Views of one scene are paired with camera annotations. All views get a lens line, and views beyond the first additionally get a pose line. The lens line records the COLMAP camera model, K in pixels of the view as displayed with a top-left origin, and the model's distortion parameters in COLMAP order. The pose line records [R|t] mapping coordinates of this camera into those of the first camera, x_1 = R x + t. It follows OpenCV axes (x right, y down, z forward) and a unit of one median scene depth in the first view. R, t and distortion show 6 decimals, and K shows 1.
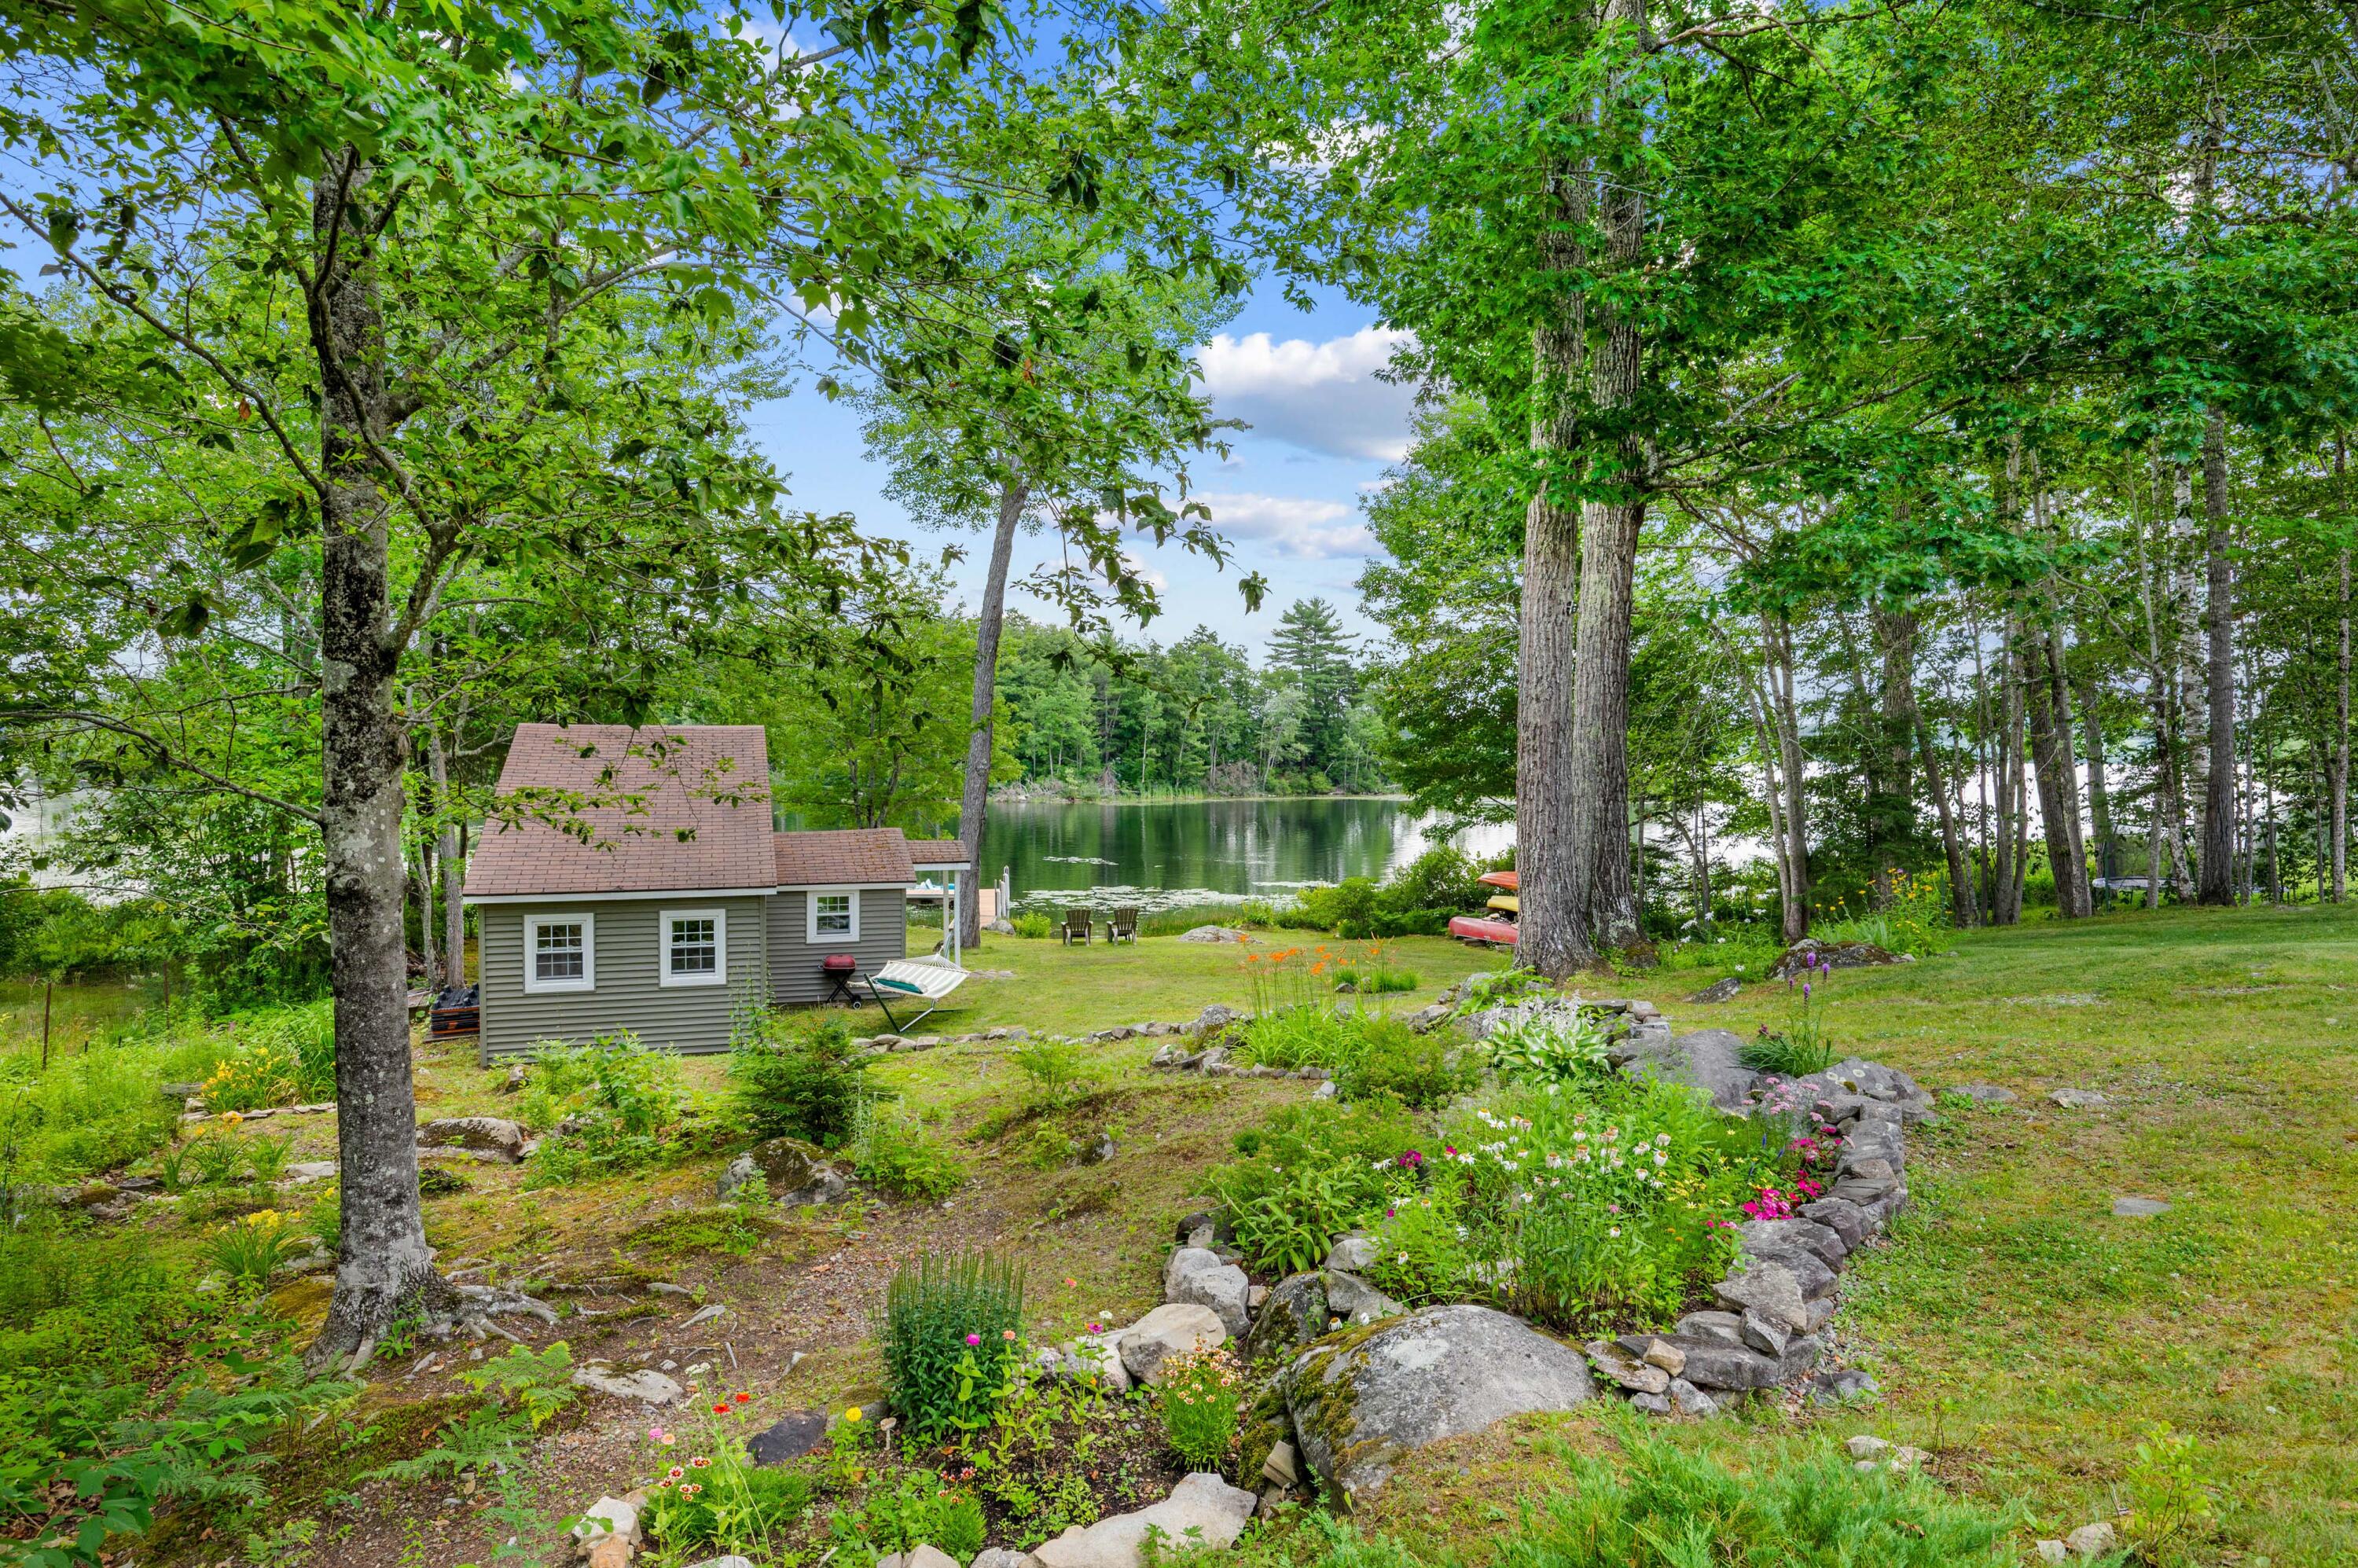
lens RADIAL K [[1407.6, 0, 1165.9], [0, 1407.6, 781.8], [0, 0, 1]] dist [-0.006332, 0.000080]
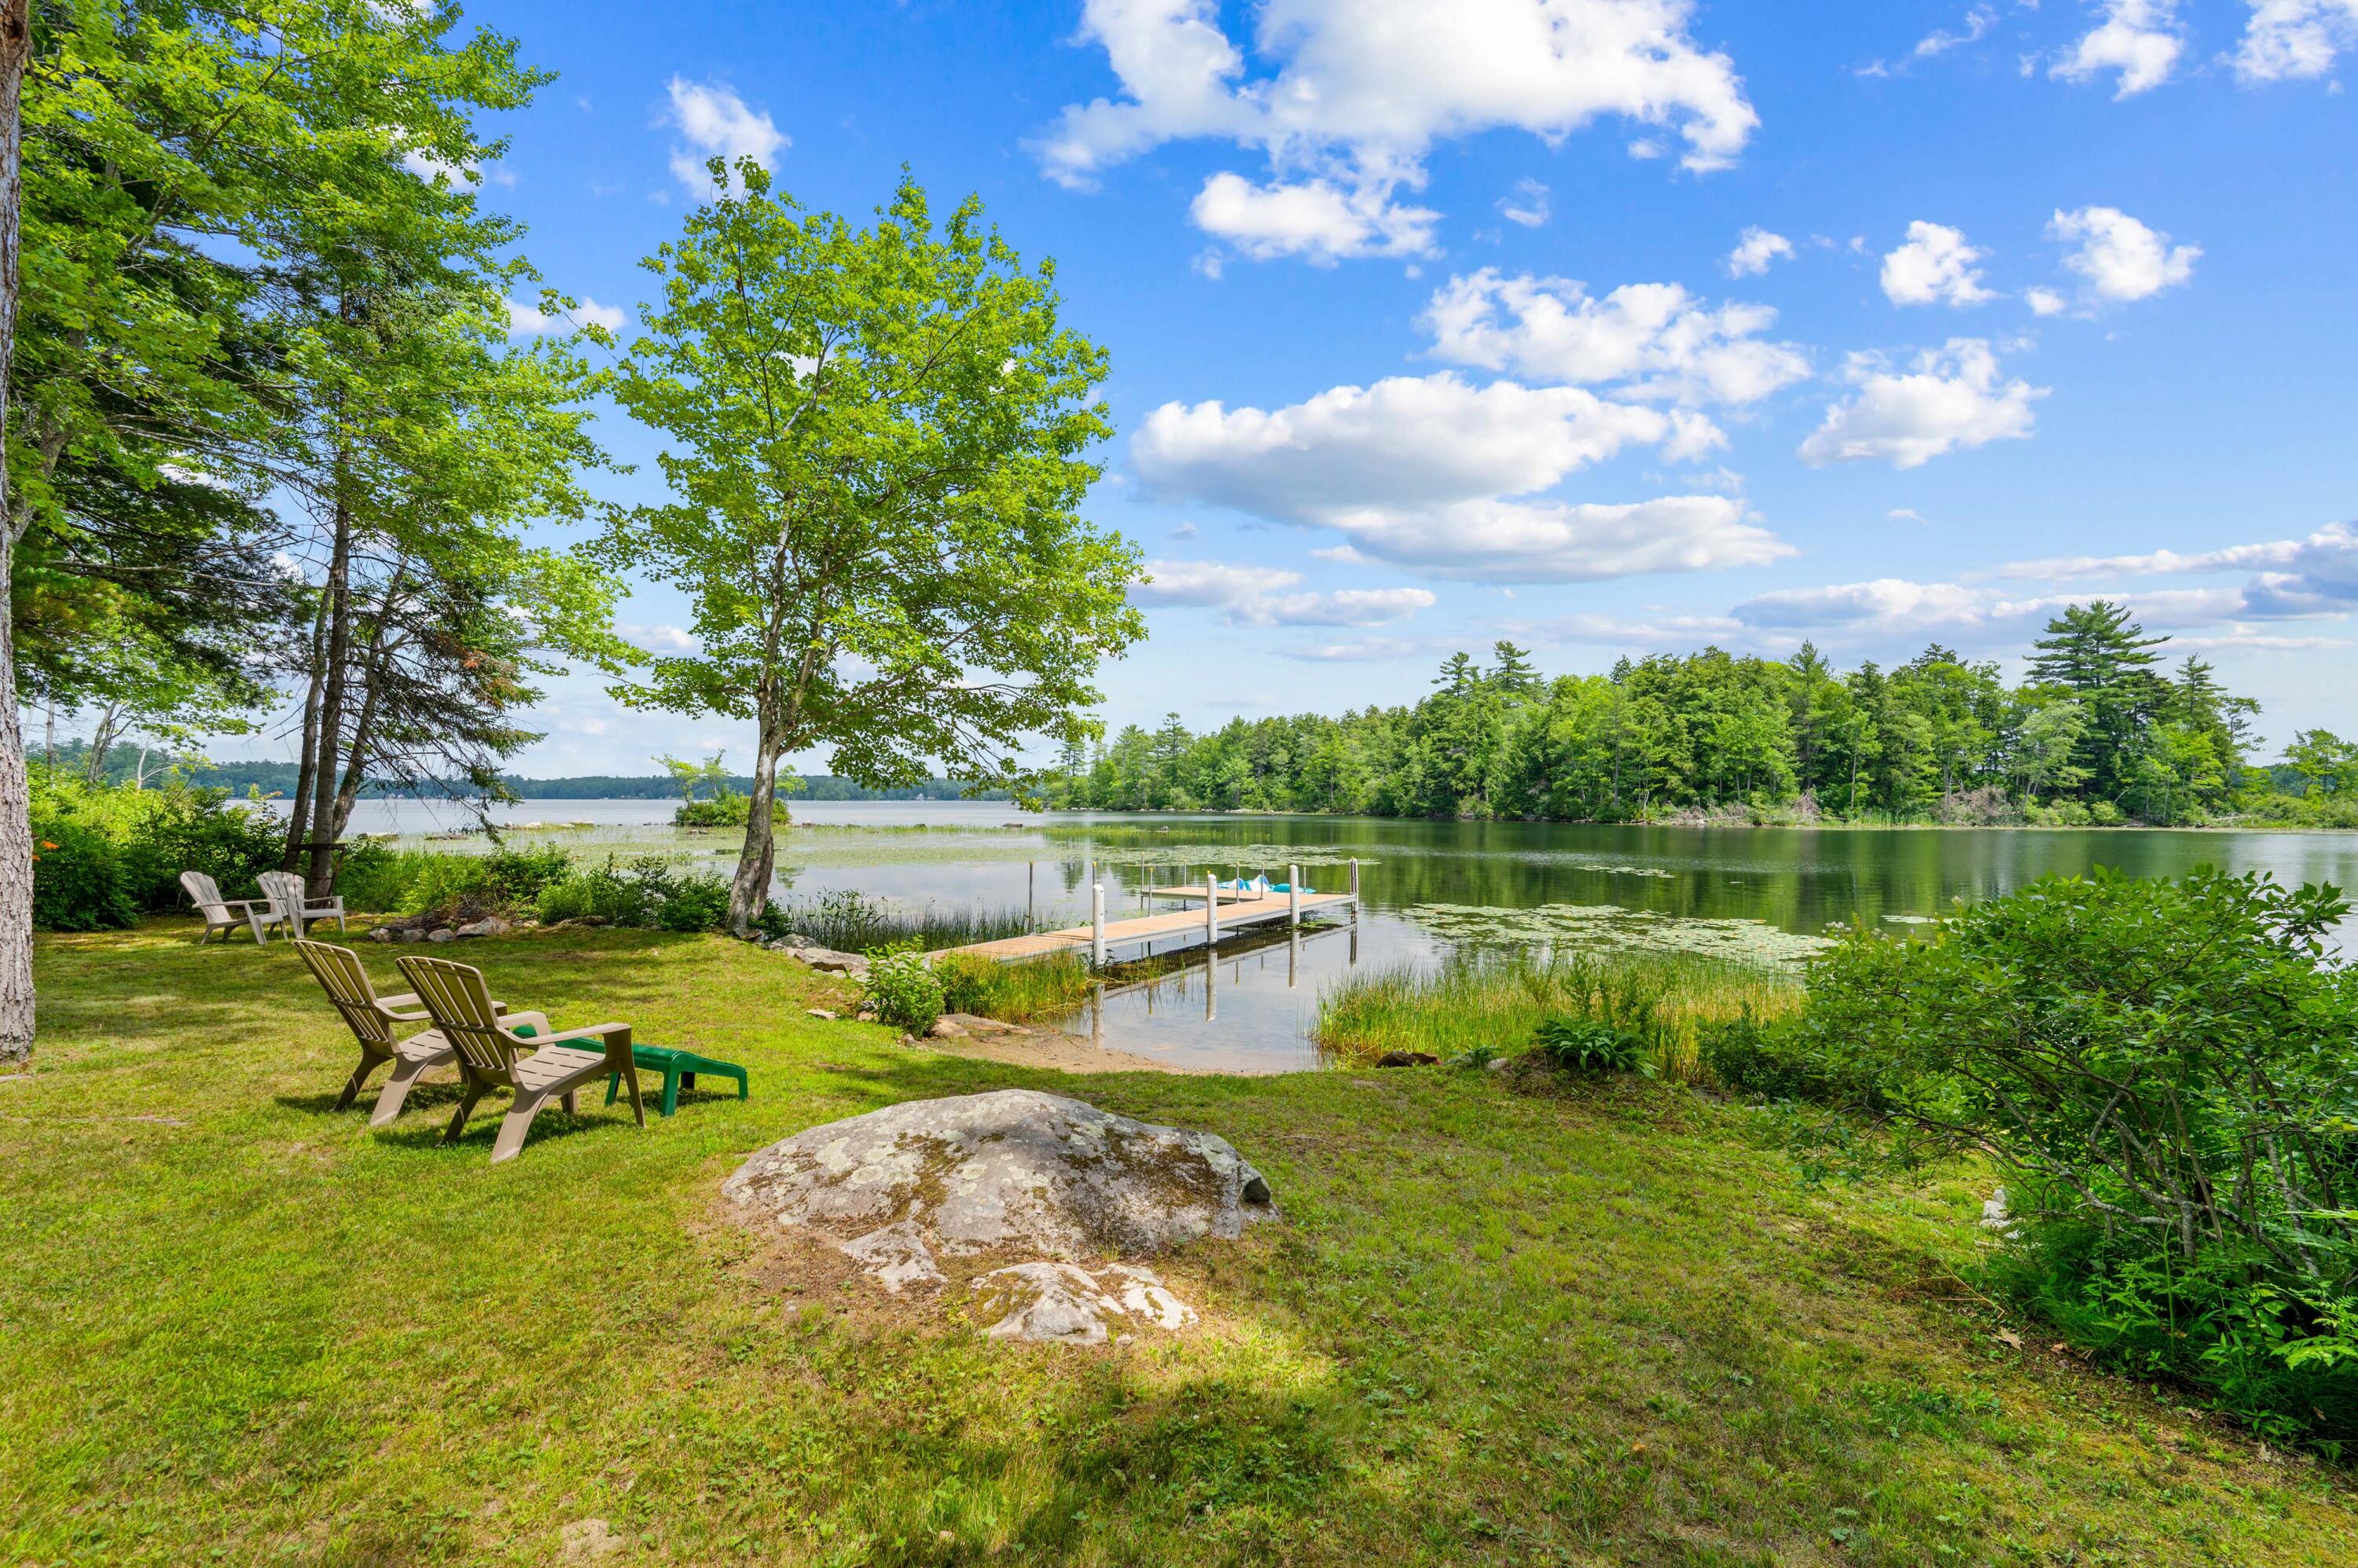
lens RADIAL K [[1002.2, 0, 1182.1], [0, 1002.2, 791.8], [0, 0, 1]] dist [-0.000729, -0.001488]
pose [[0.800151, -0.004263, -0.599784, 0.028471], [-0.015504, 0.999494, -0.027786, 0.015112], [0.599599, 0.031532, 0.799680, 0.206396]]
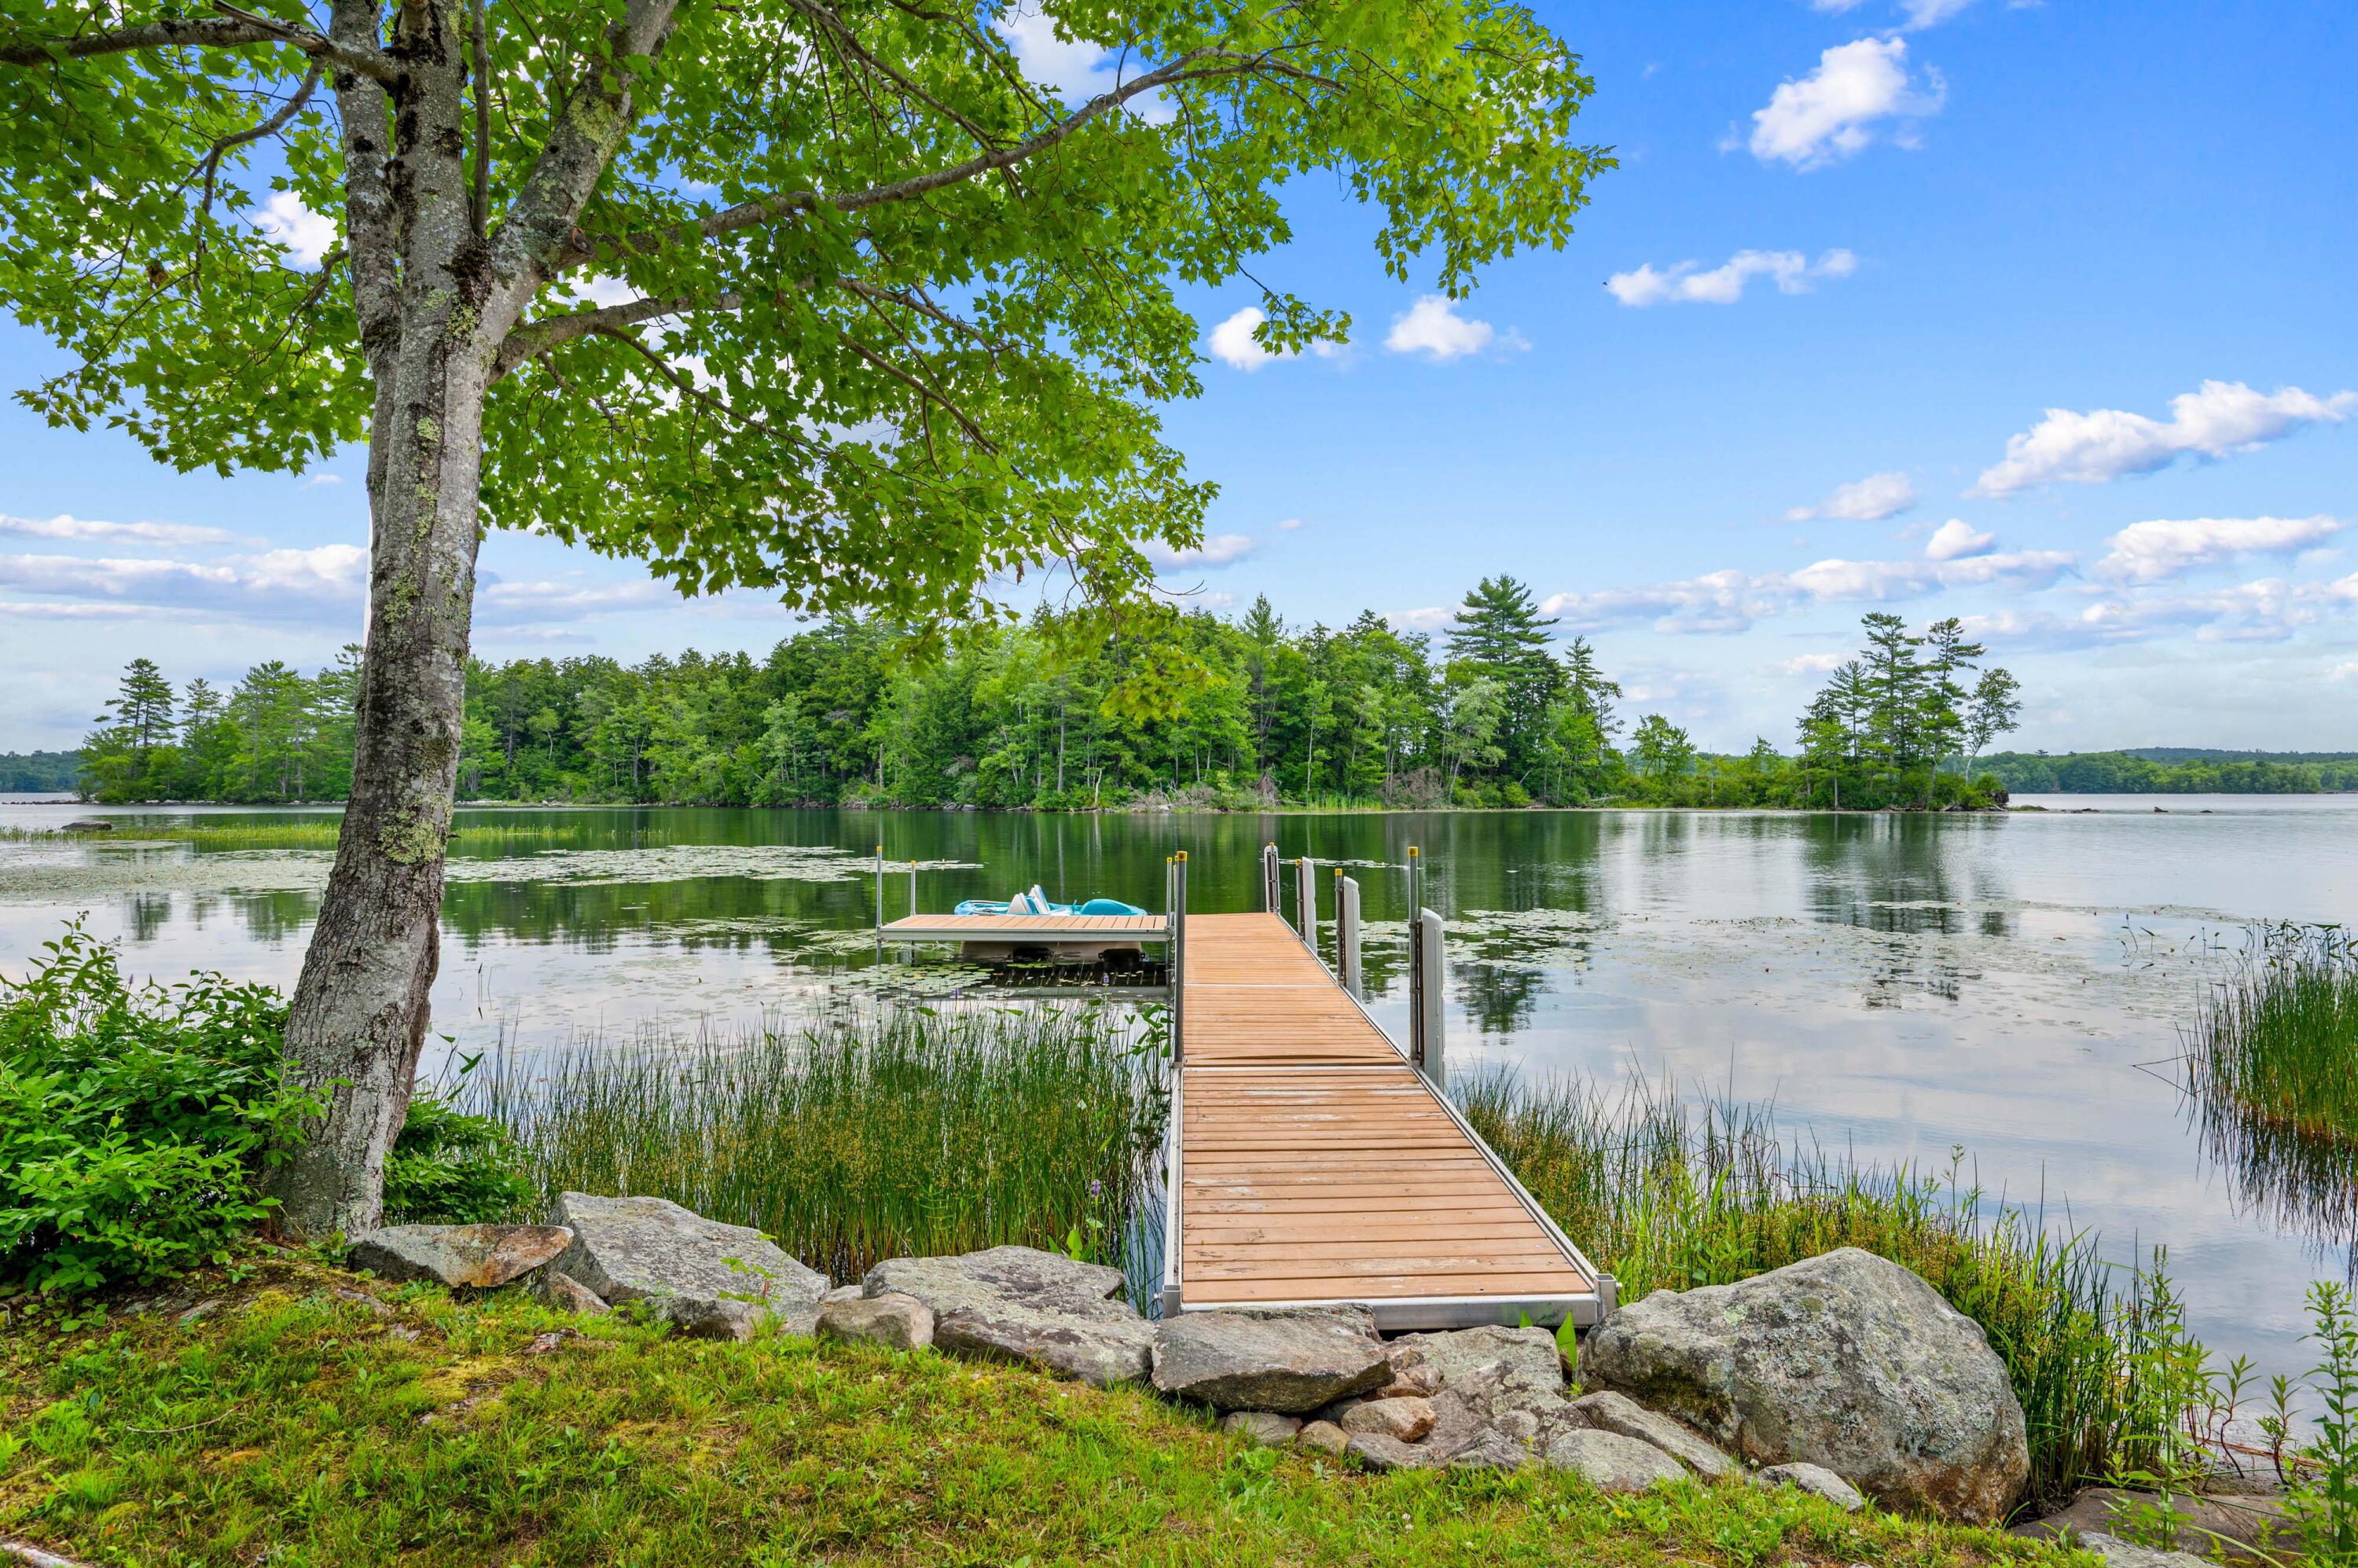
lens RADIAL K [[1326.8, 0, 1177.5], [0, 1326.8, 829.8], [0, 0, 1]] dist [-0.000437, -0.001742]
pose [[0.997305, 0.000182, -0.073366, -0.037581], [0.000334, 0.999975, 0.007018, 0.018209], [0.073365, -0.007023, 0.997280, 0.231424]]
